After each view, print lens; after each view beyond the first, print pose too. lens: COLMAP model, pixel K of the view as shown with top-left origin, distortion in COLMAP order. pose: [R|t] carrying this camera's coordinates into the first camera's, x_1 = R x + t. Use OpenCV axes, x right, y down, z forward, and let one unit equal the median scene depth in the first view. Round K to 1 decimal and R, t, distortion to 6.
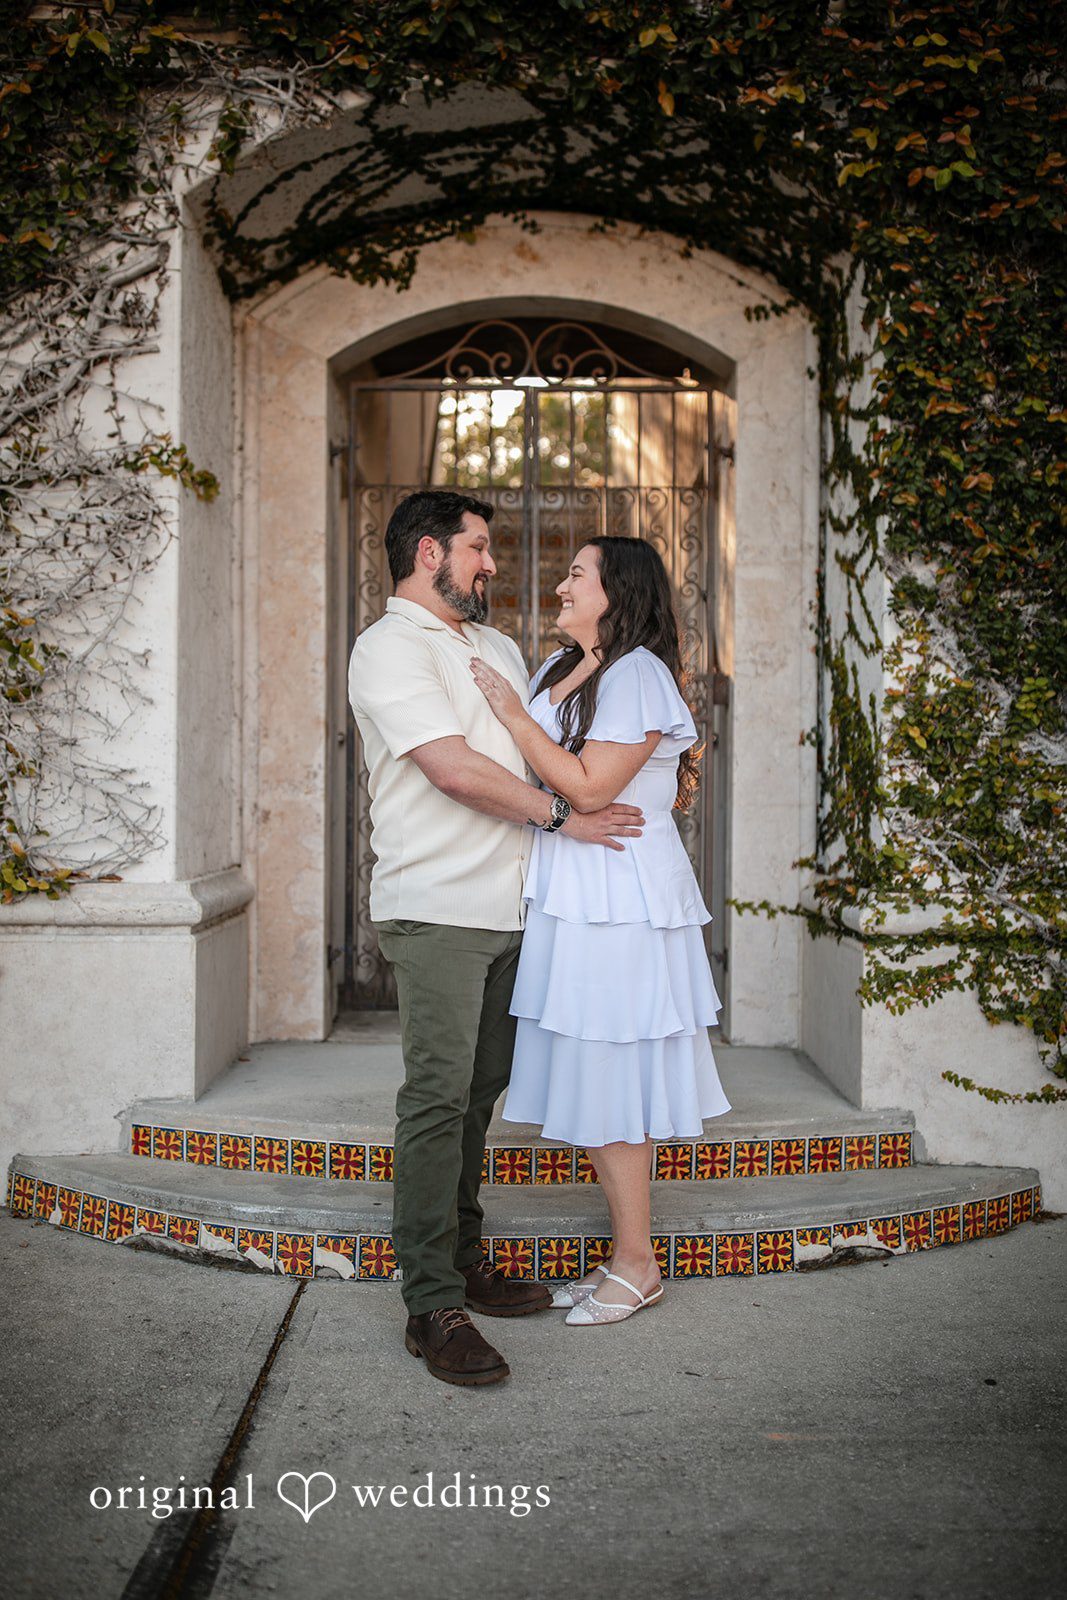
lens RADIAL K [[1649.3, 0, 523.6], [0, 1649.3, 808.6], [0, 0, 1]] dist [-0.001326, -0.015979]
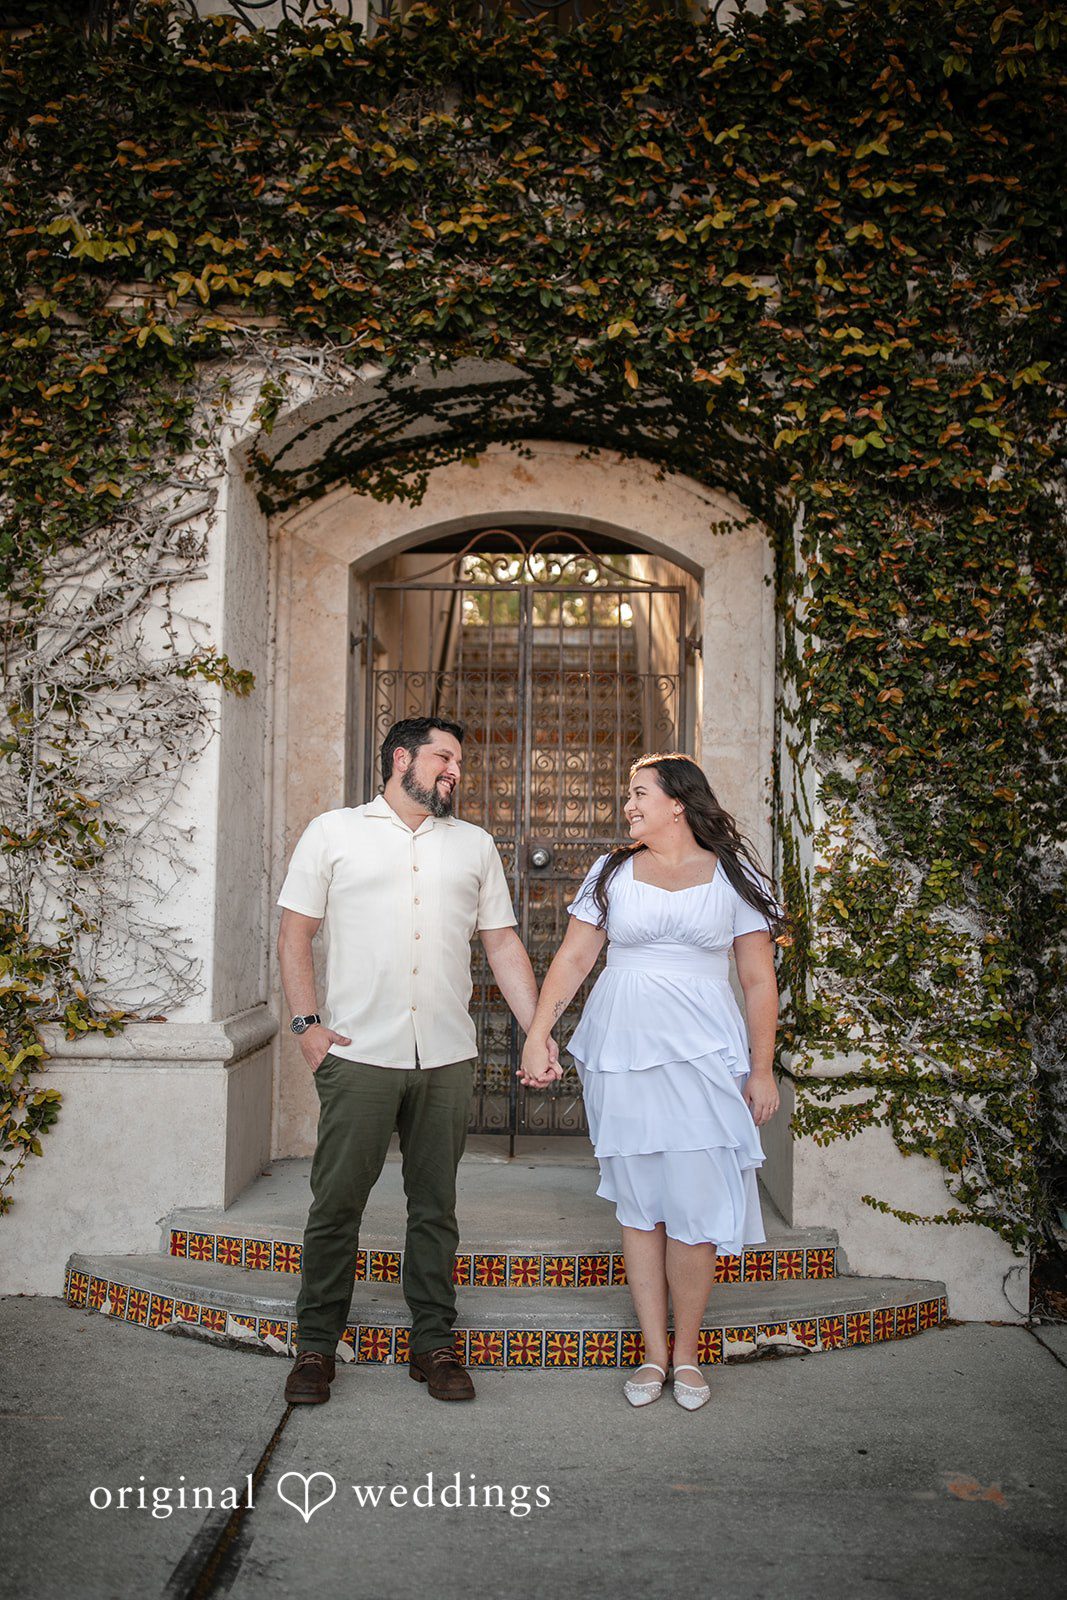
lens RADIAL K [[1720.5, 0, 512.2], [0, 1720.5, 814.9], [0, 0, 1]] dist [0.002488, -0.013457]
pose [[0.999521, 0.010261, -0.029207, 0.039077], [-0.011755, 0.998607, -0.051432, -0.043944], [0.028639, 0.051750, 0.998249, -0.235112]]
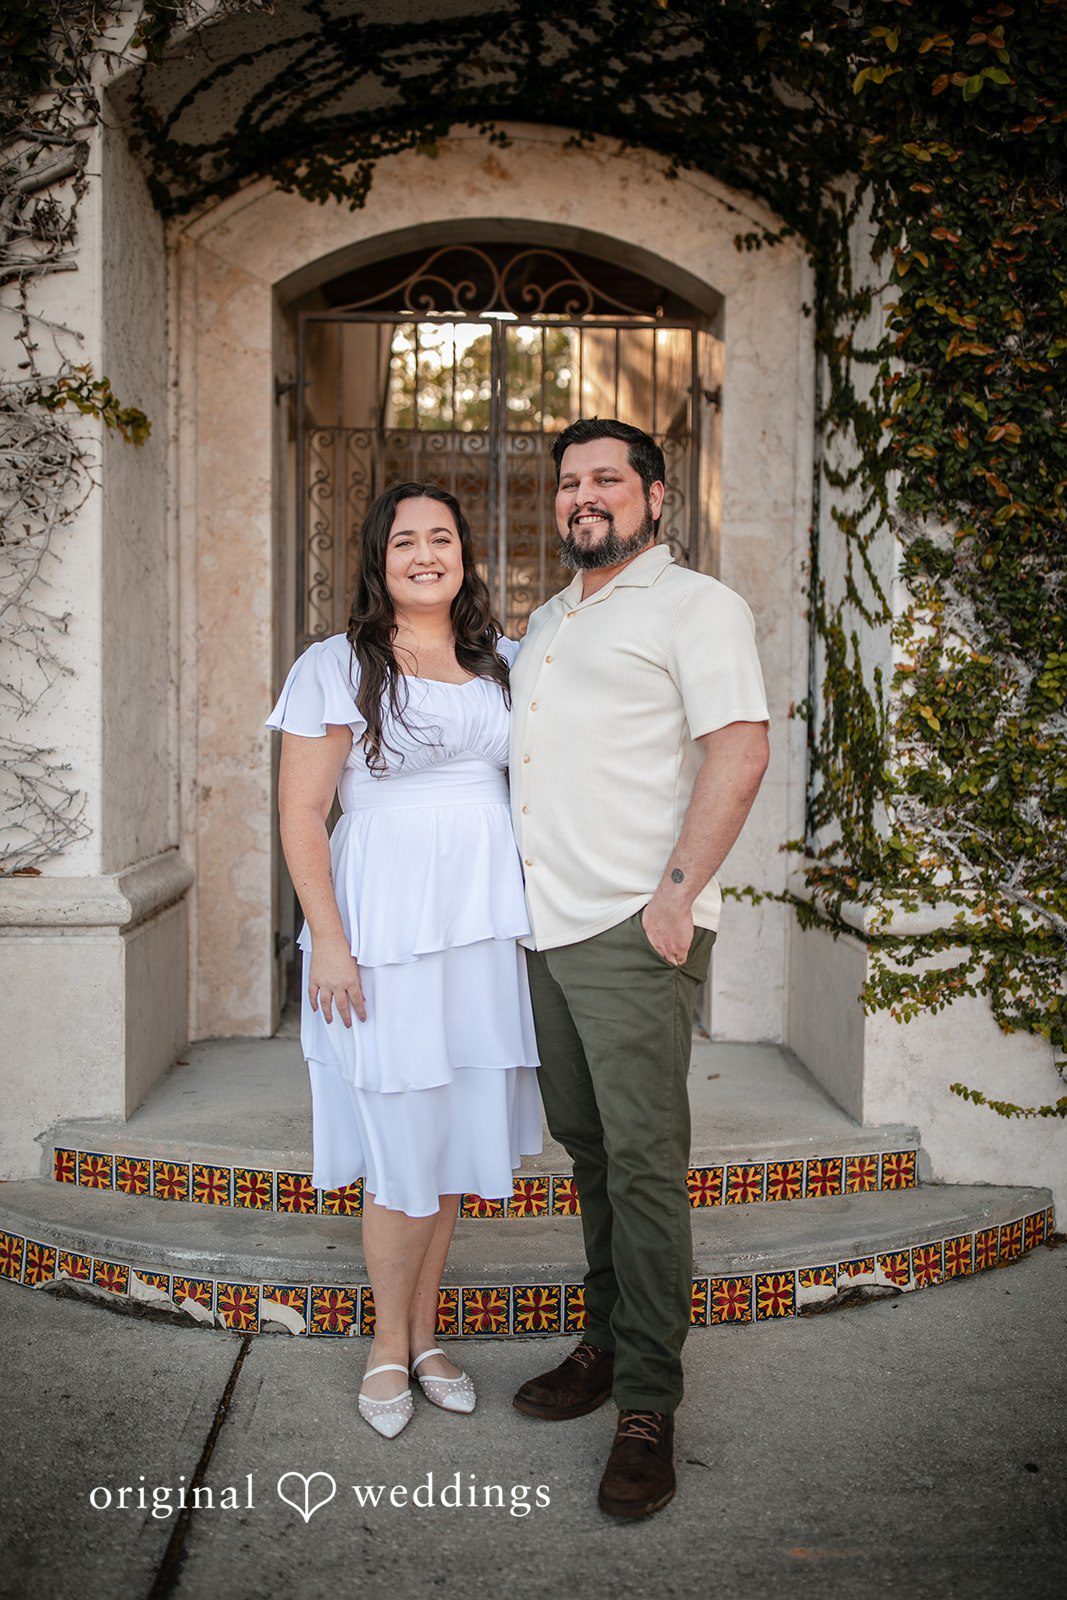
lens RADIAL K [[1608.5, 0, 548.1], [0, 1608.5, 828.9], [0, 0, 1]] dist [-0.001832, -0.019677]
pose [[0.998851, 0.002262, 0.047878, -0.012443], [-0.004684, 0.998712, 0.050531, -0.026013], [-0.047701, -0.050697, 0.997574, 0.126168]]
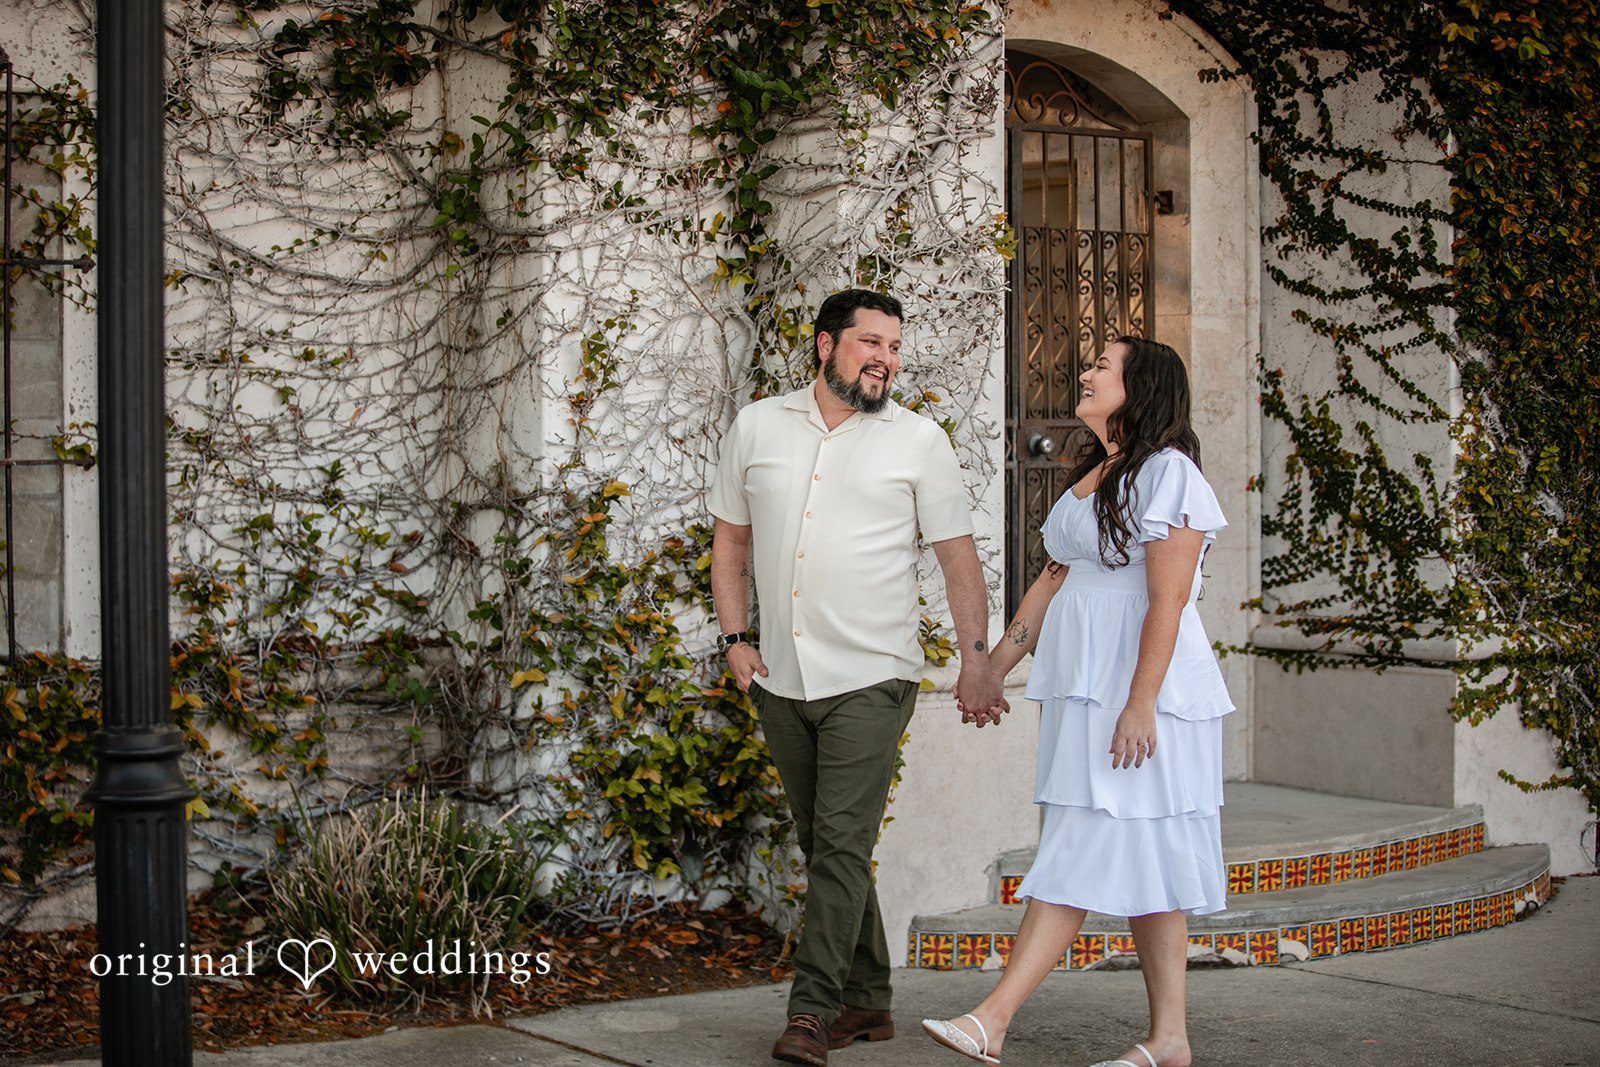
lens RADIAL K [[3367.2, 0, 800.0], [0, 3367.2, 538.0], [0, 0, 1]] dist [-0.435447, 0.397906]
pose [[0.792876, -0.025456, 0.608852, -1.618668], [0.012372, 0.999594, 0.025681, -0.079943], [-0.609258, -0.012829, 0.792868, -0.606001]]
